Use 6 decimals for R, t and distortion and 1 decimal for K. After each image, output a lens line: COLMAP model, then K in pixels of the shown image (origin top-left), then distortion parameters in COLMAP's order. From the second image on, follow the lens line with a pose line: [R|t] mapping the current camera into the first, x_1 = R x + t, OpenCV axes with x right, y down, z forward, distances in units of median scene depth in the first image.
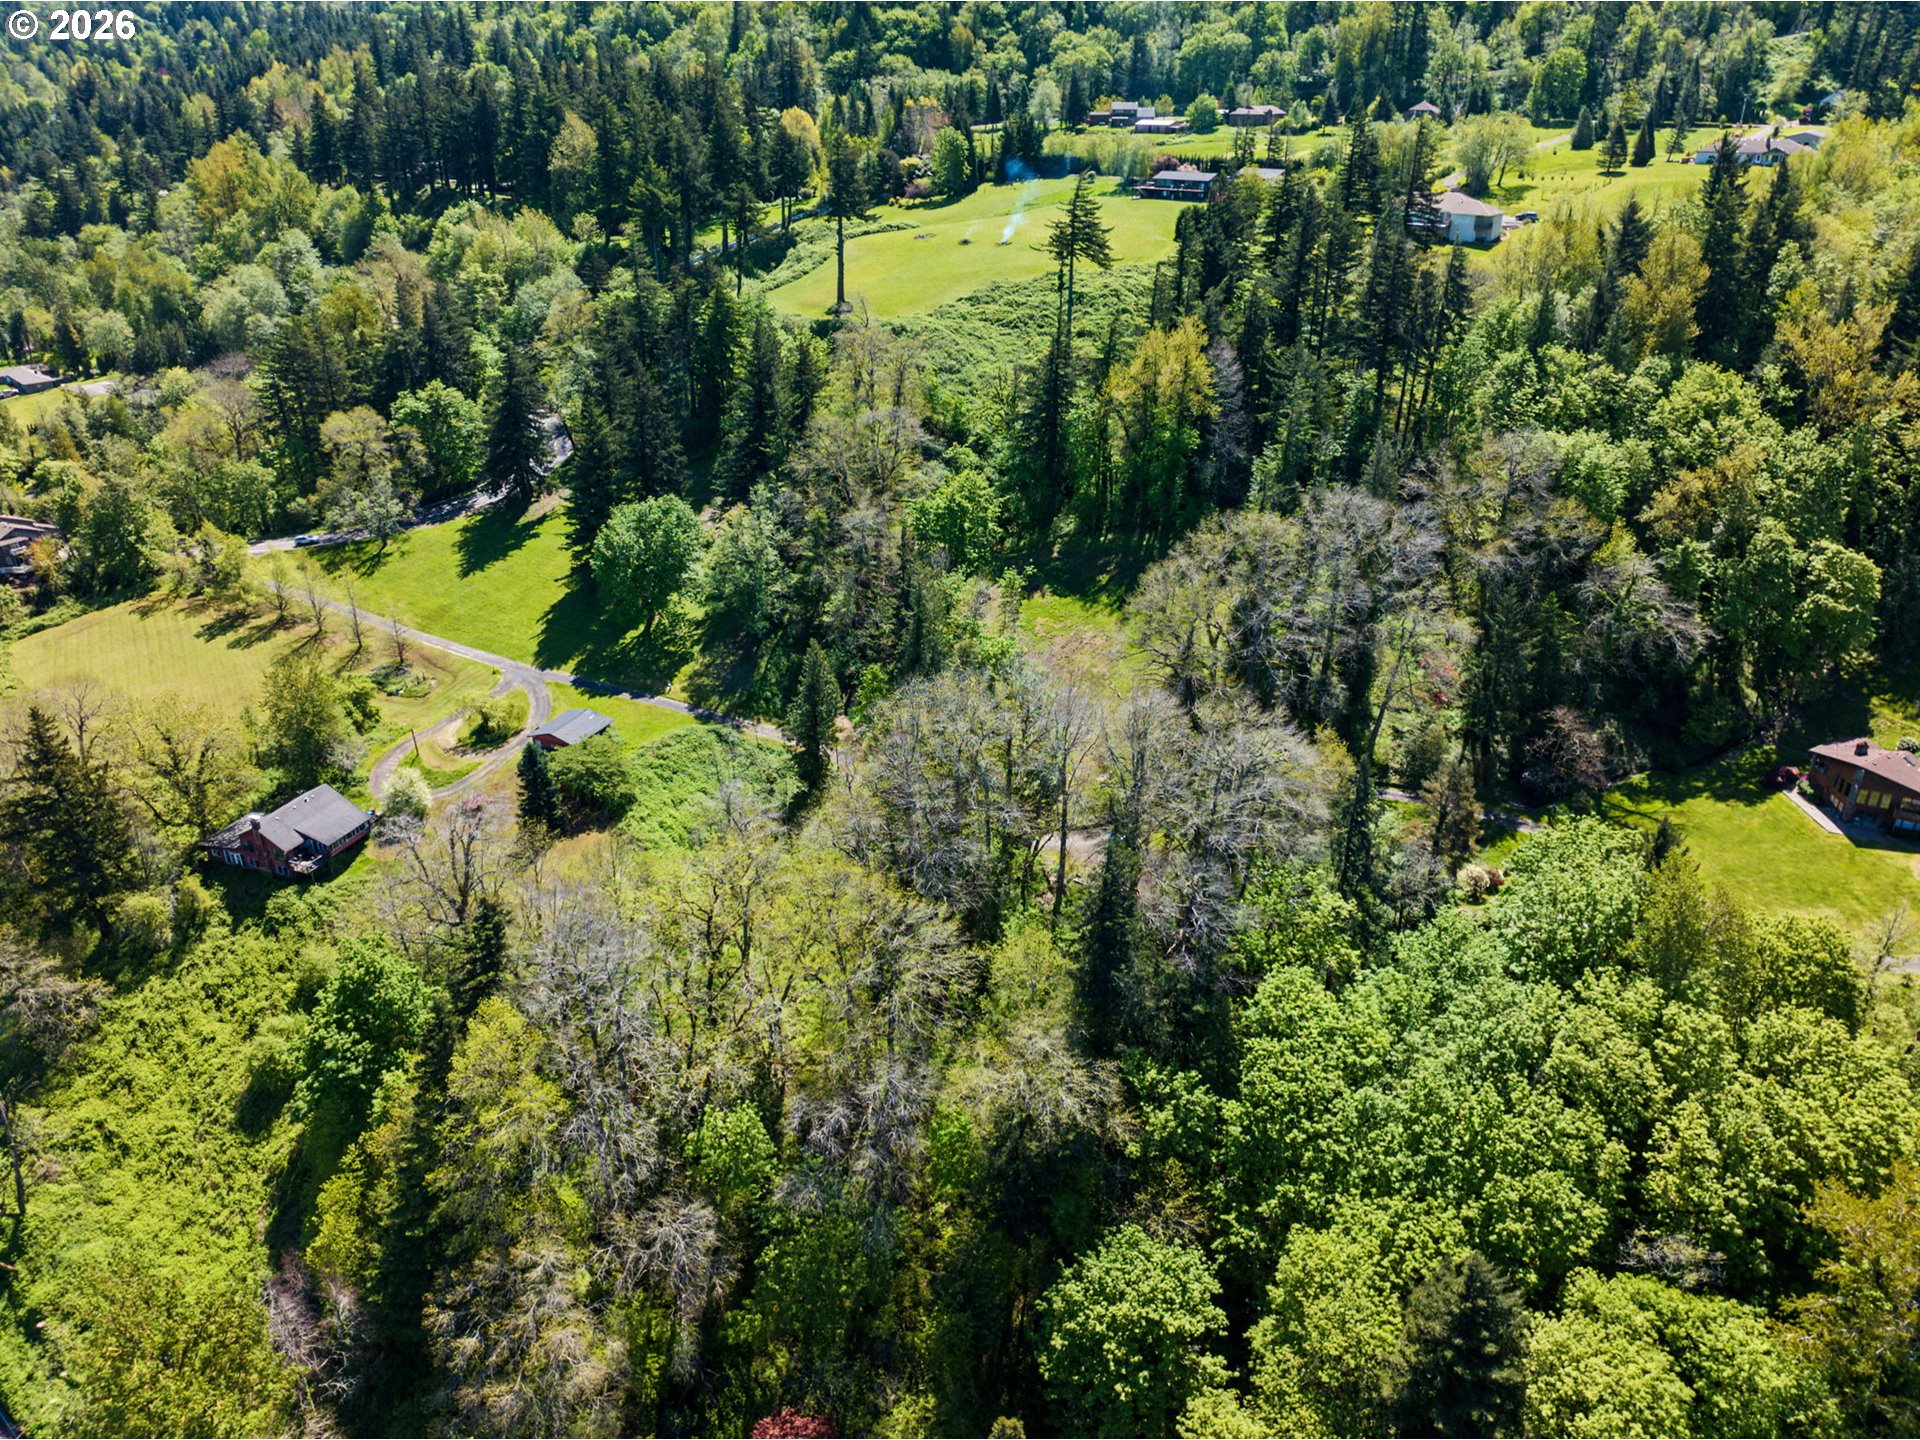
lens RADIAL K [[1330.5, 0, 960.0], [0, 1330.5, 720.0], [0, 0, 1]] dist [-0.009340, -0.073673]
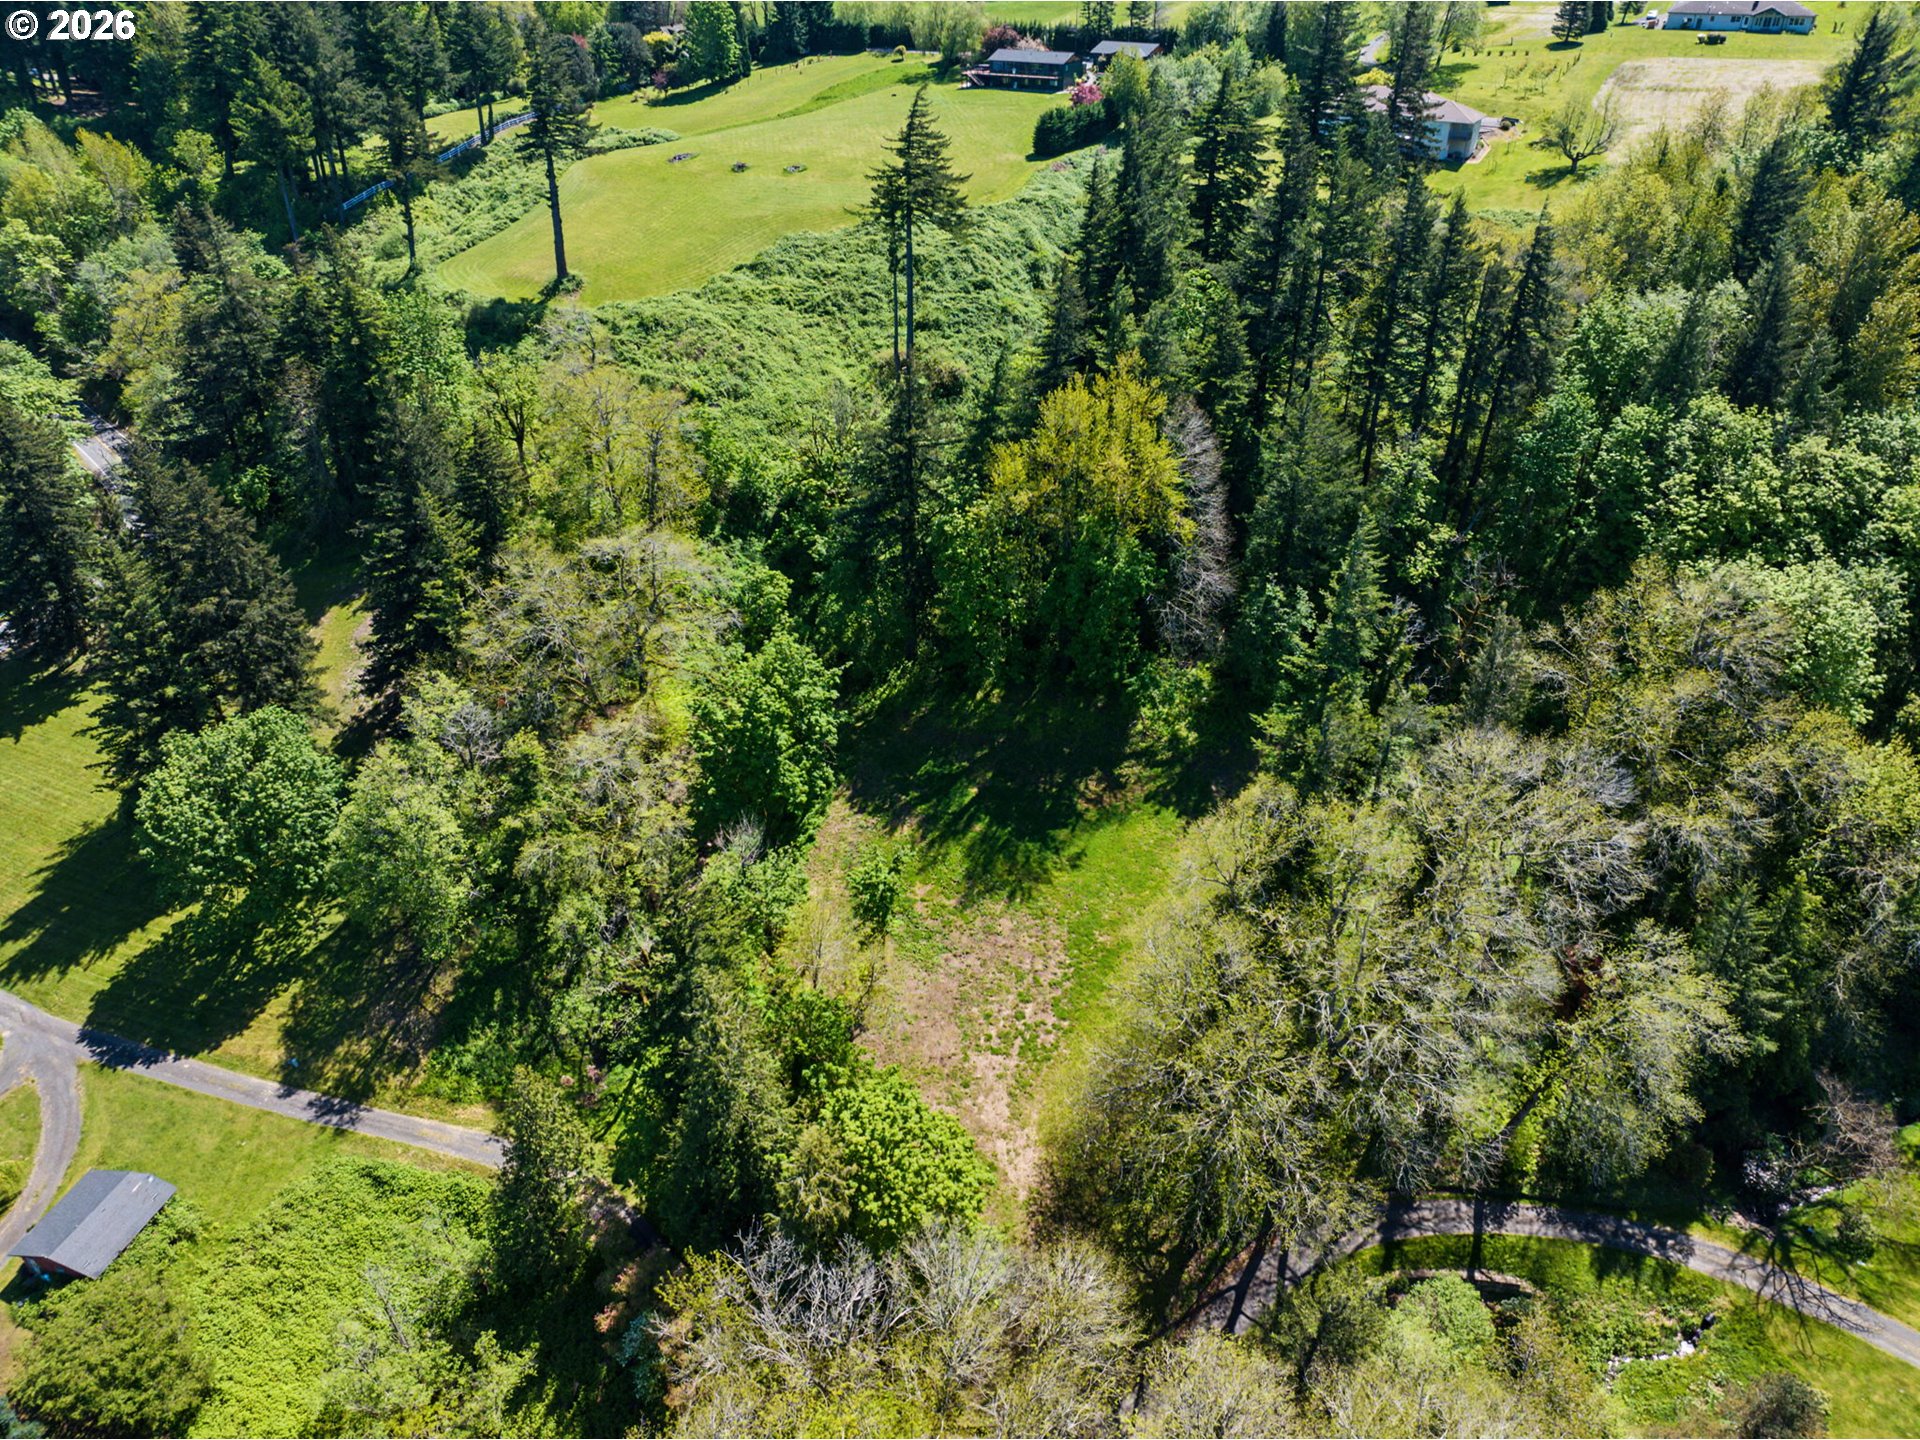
lens RADIAL K [[1341.5, 0, 964.2], [0, 1341.5, 713.3], [0, 0, 1]] dist [-0.043282, 0.011772]
pose [[0.987679, -0.082104, 0.133229, 0.003807], [0.068468, 0.992229, 0.103897, -0.157311], [-0.140724, -0.093495, 0.985624, 0.295138]]
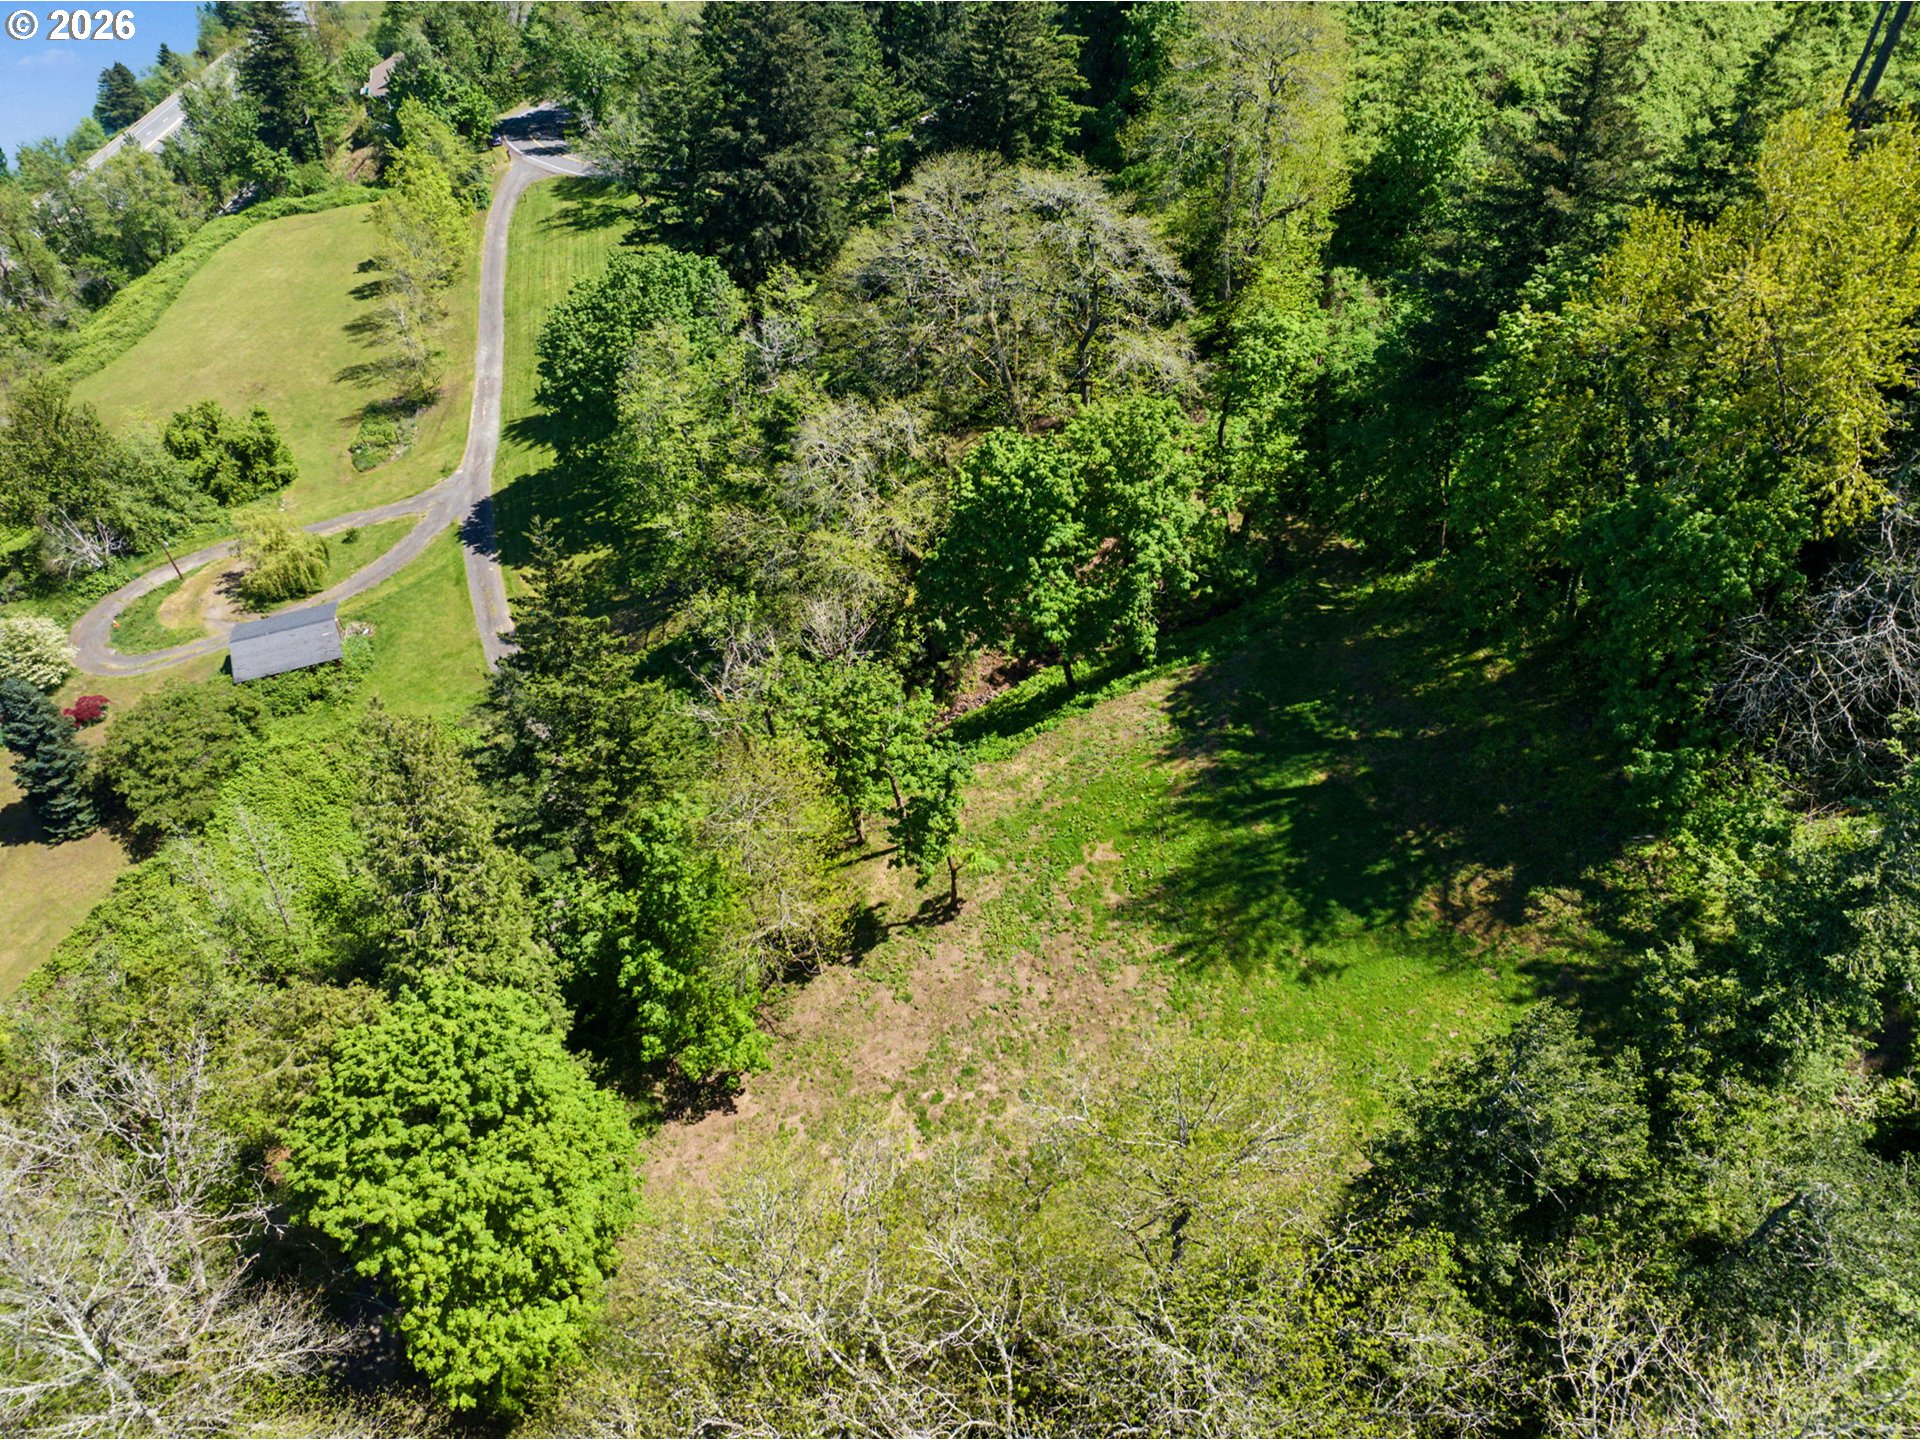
lens RADIAL K [[1371.2, 0, 960.0], [0, 1371.2, 720.0], [0, 0, 1]] dist [-0.049711, 0.001262]
pose [[0.713947, 0.442991, -0.542253, 0.163067], [-0.290263, 0.891995, 0.346542, -0.167382], [0.637202, -0.090017, 0.765421, 0.498010]]
